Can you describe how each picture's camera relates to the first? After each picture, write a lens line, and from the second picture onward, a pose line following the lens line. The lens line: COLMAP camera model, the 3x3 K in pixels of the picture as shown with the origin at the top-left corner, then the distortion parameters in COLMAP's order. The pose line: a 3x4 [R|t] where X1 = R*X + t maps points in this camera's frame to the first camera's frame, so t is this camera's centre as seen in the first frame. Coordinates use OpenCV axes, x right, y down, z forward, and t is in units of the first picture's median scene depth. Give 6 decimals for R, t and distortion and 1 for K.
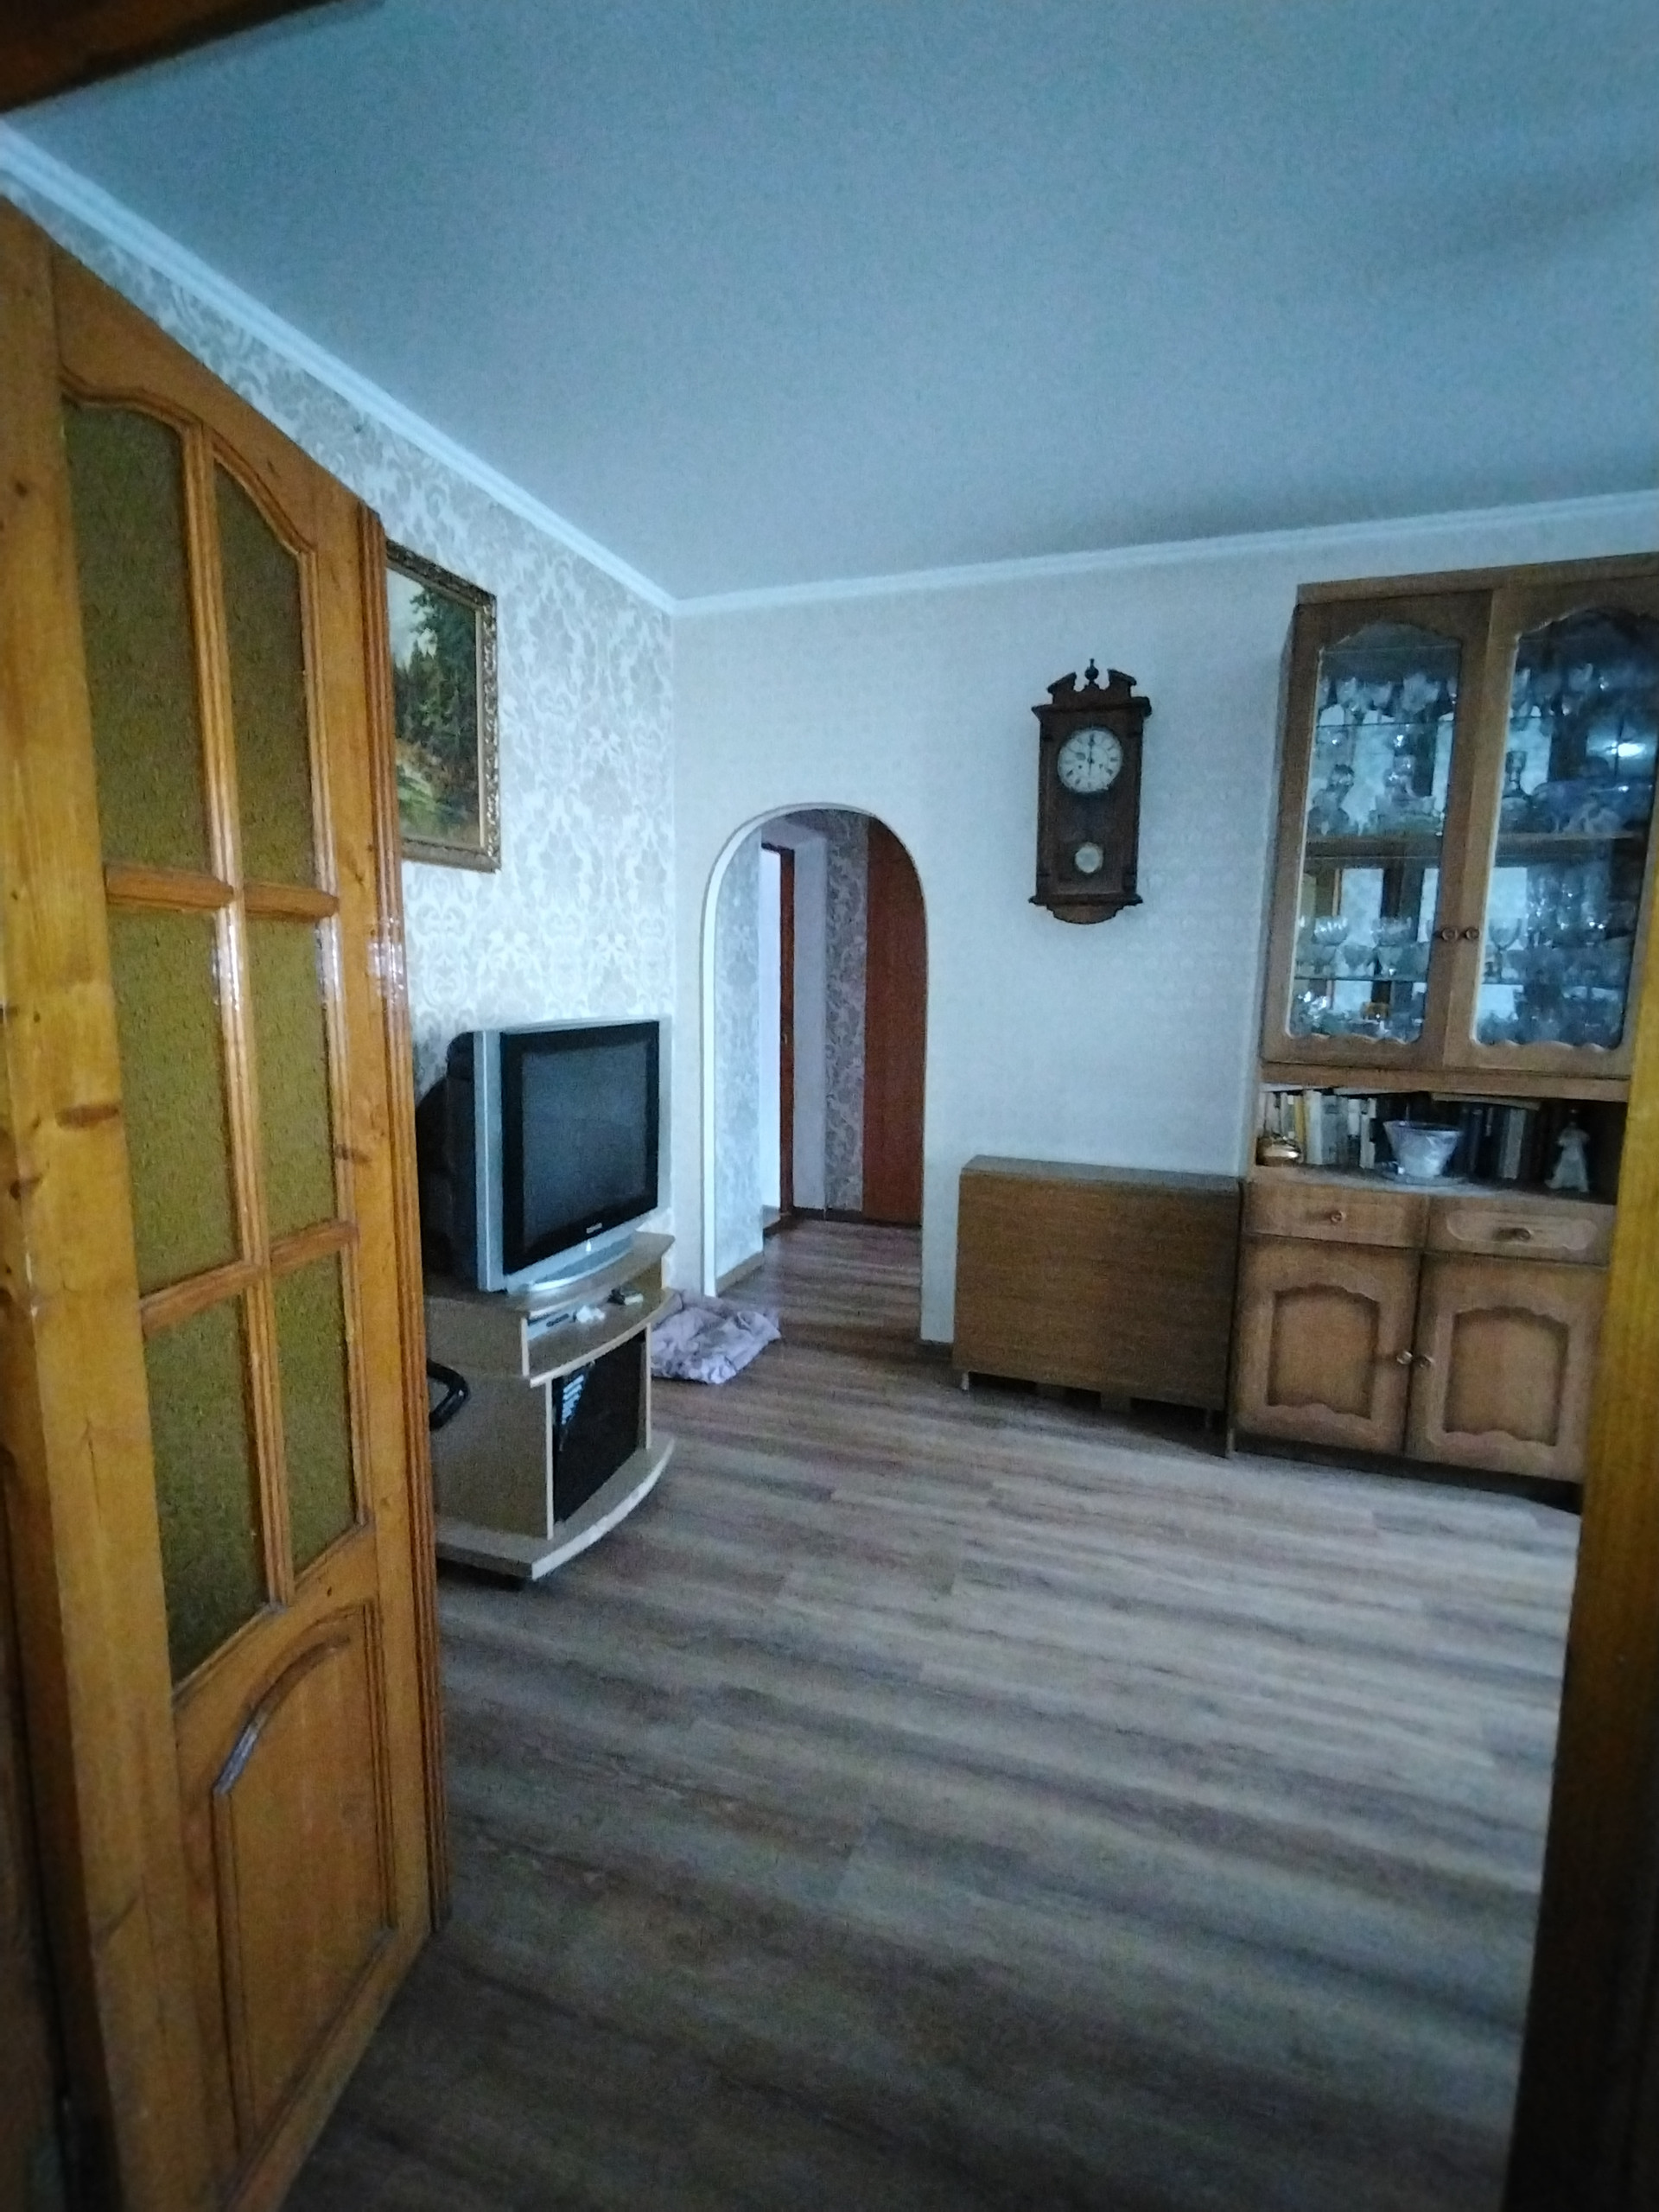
lens RADIAL K [[1024.7, 0, 861.9], [0, 1024.7, 1106.9], [0, 0, 1]] dist [0.001166, -0.000125]
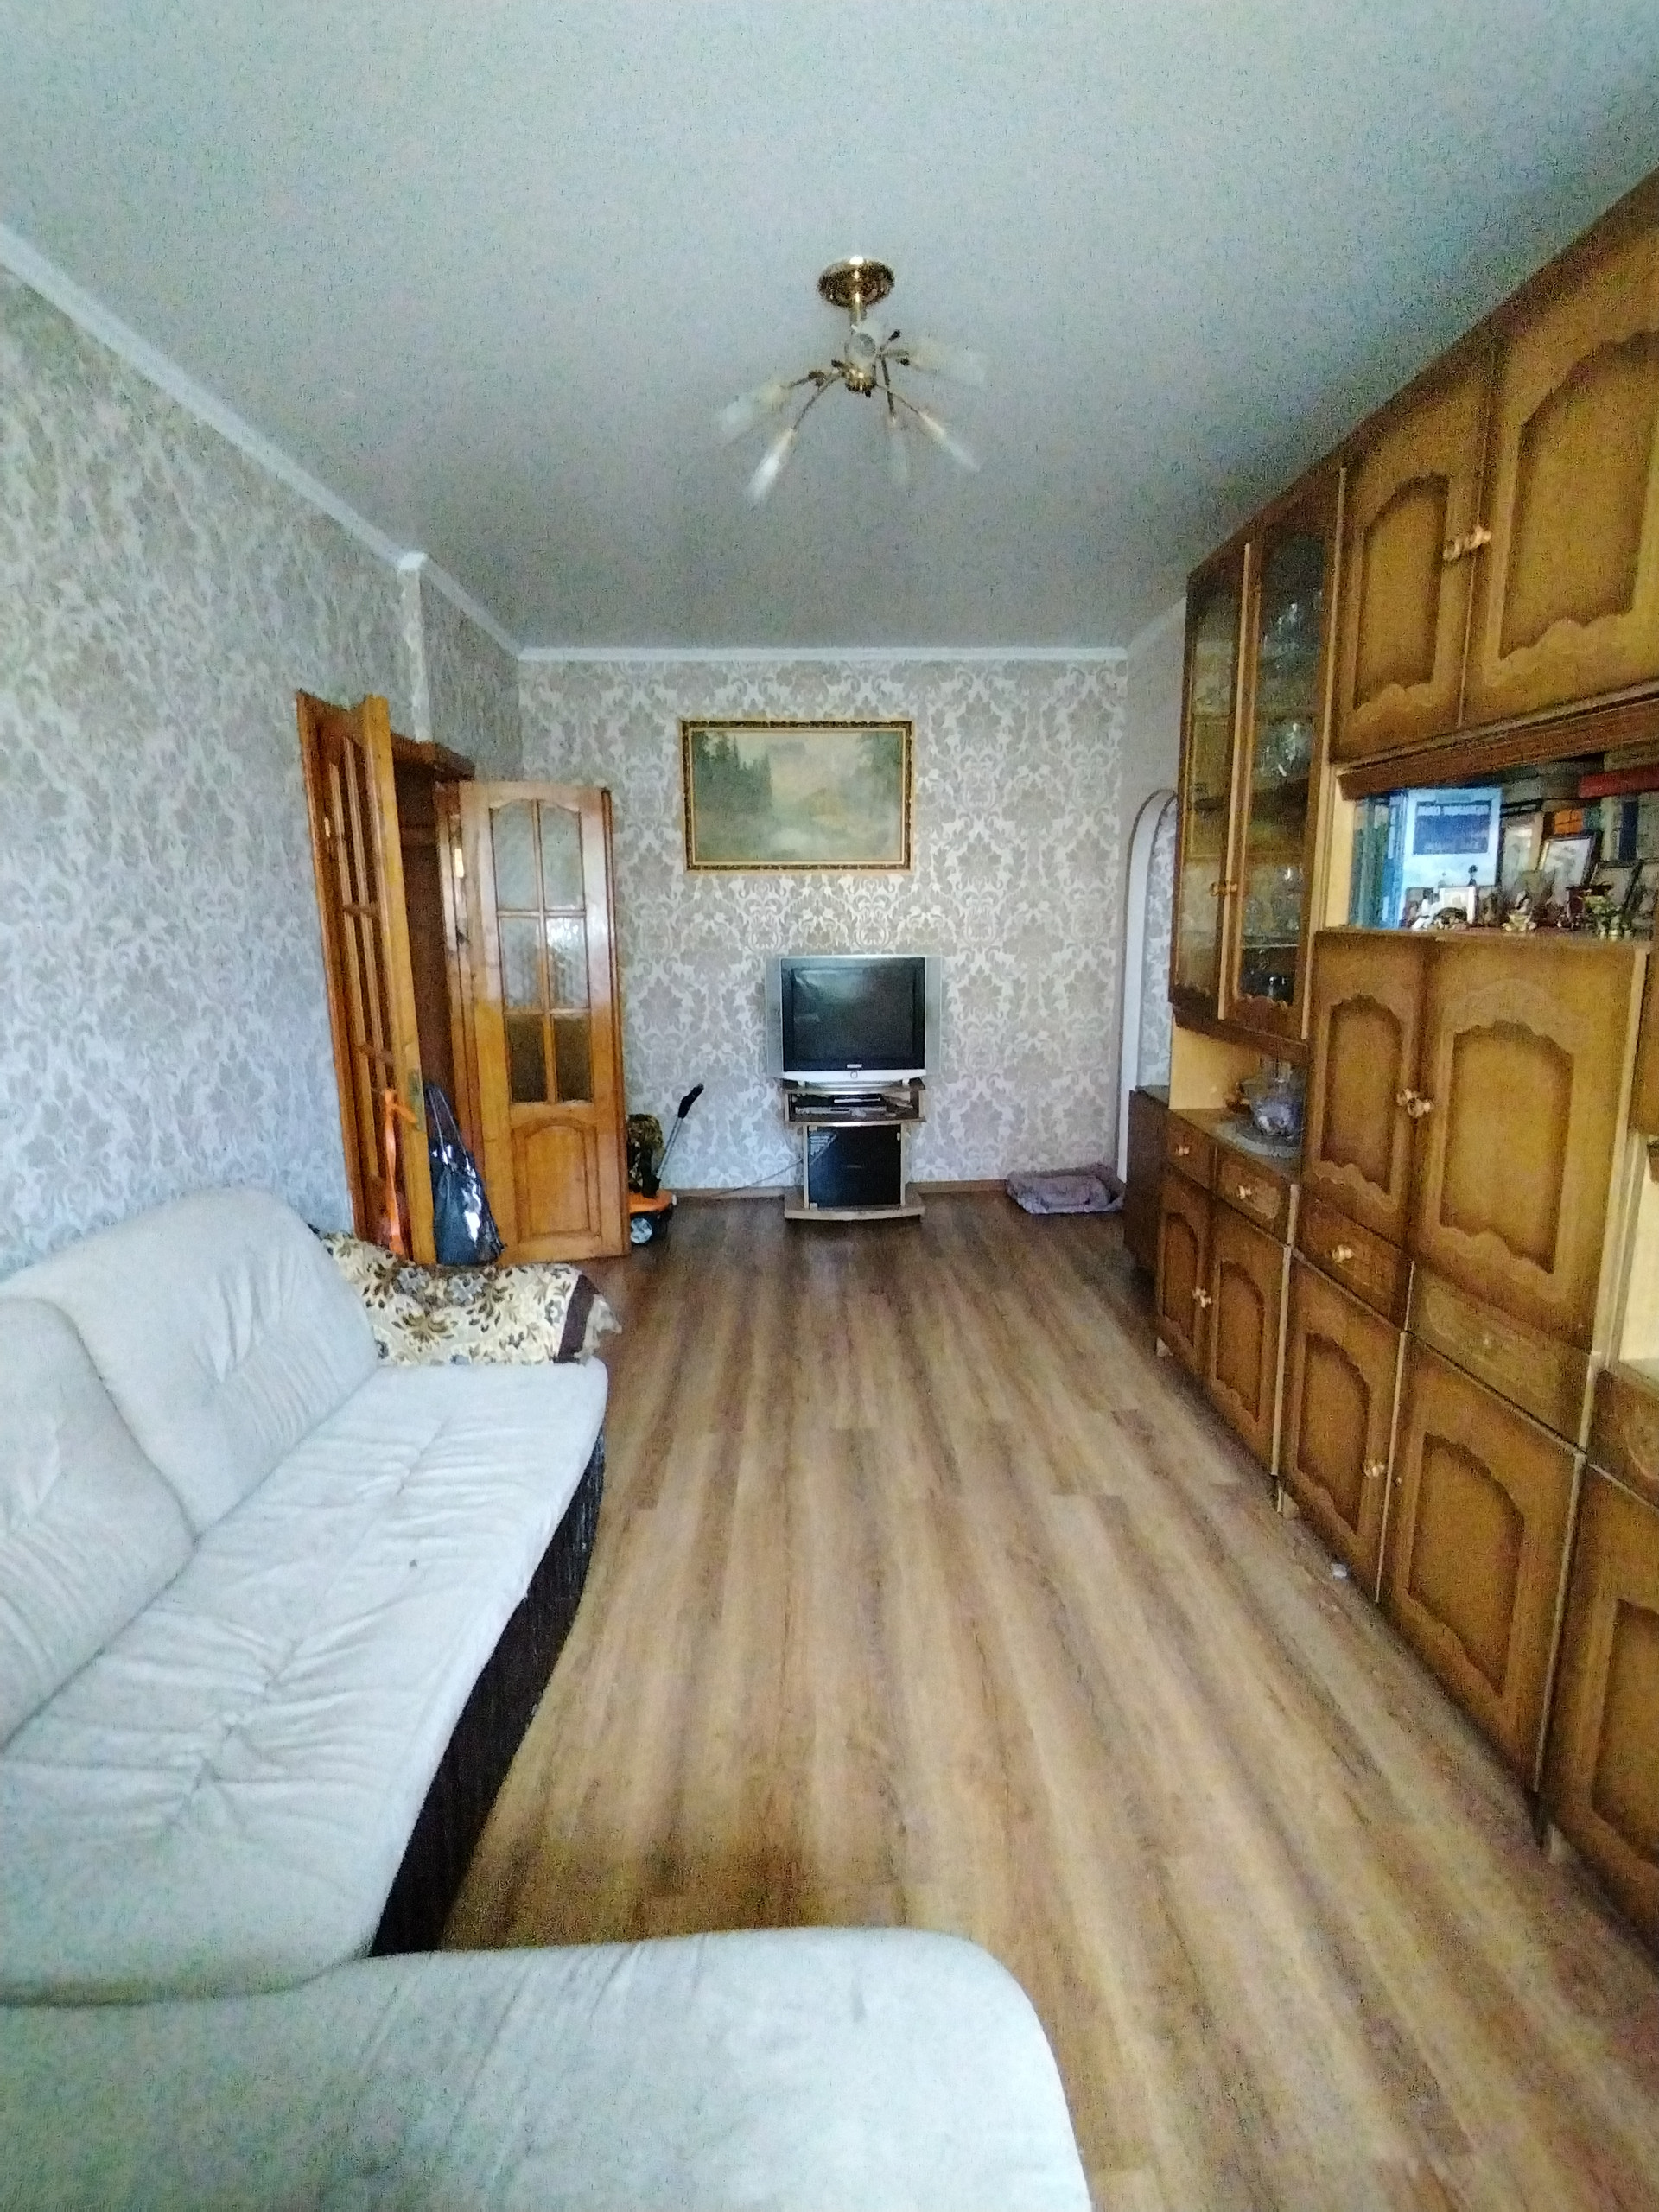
lens RADIAL K [[1022.5, 0, 839.4], [0, 1022.5, 1101.8], [0, 0, 1]] dist [0.002307, 0.001494]
pose [[0.346622, 0.152140, -0.925584, 1.312281], [-0.112212, 0.986398, 0.120114, -0.033657], [0.931269, 0.062227, 0.358980, 0.262841]]
